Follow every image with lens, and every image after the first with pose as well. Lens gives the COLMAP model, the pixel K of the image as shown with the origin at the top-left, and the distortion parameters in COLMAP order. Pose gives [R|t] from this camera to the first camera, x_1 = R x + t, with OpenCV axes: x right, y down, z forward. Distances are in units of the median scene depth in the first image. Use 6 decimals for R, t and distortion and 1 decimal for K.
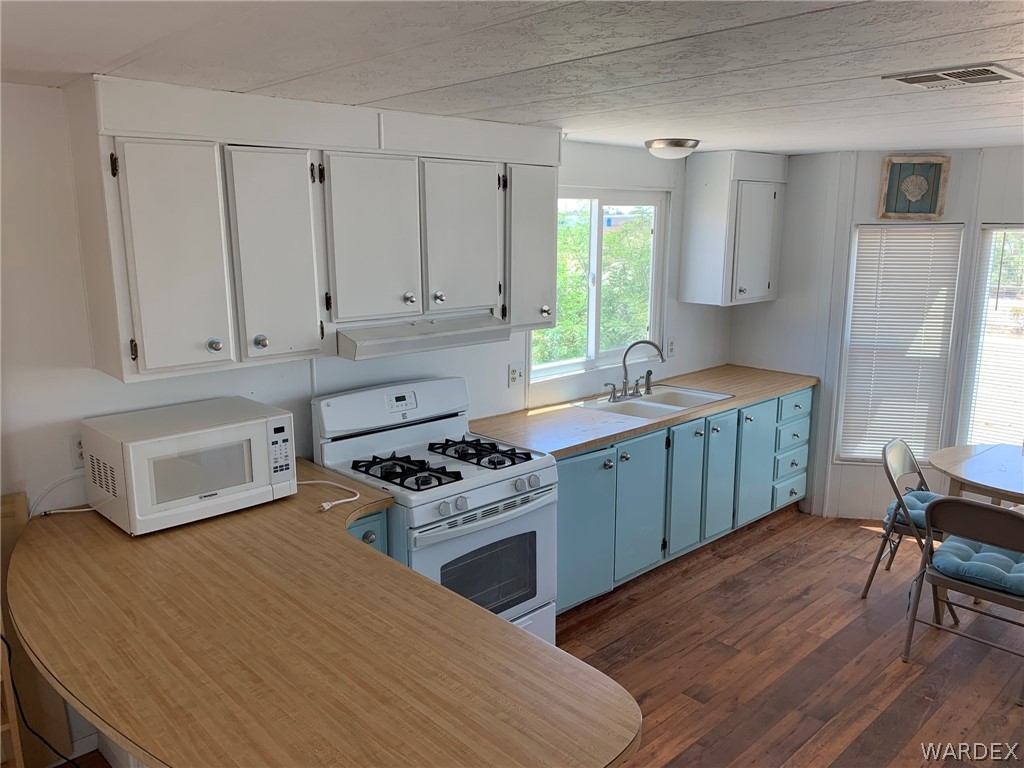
lens RADIAL K [[781.2, 0, 511.9], [0, 781.2, 380.8], [0, 0, 1]] dist [-0.001066, -0.000593]
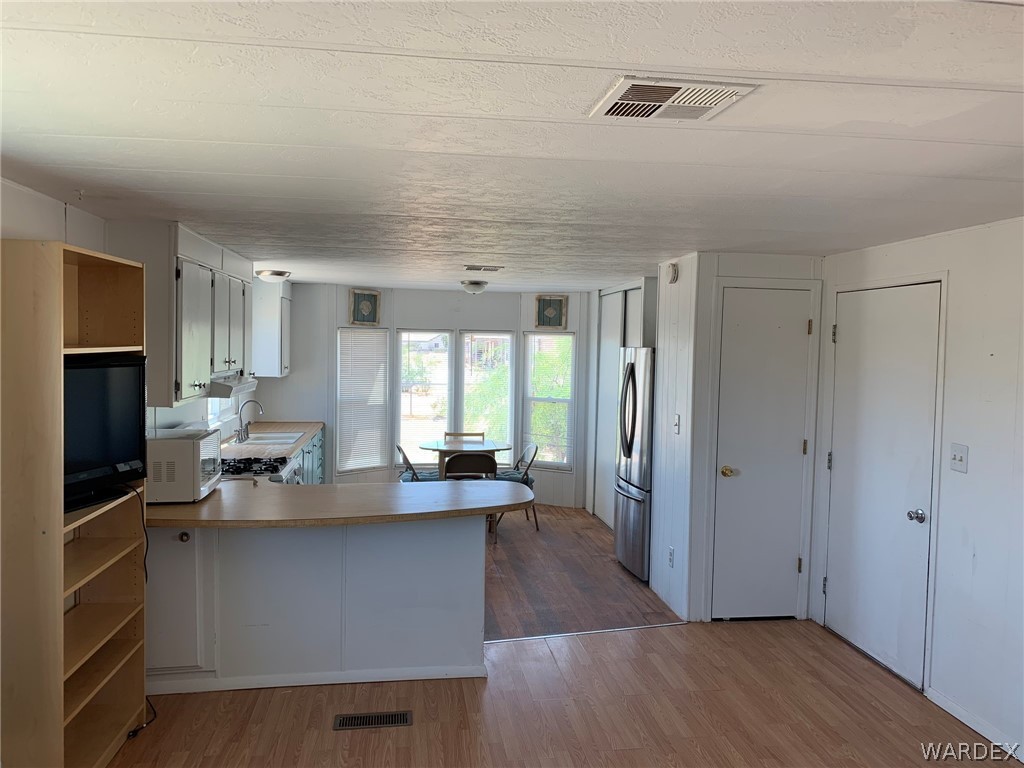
lens RADIAL K [[781.2, 0, 512.7], [0, 781.2, 384.4], [0, 0, 1]] dist [-0.001066, -0.000593]
pose [[0.575680, -0.030185, 0.817118, -0.728484], [0.142894, 0.987654, -0.064188, 0.082056], [-0.805093, 0.153713, 0.572886, -0.241290]]
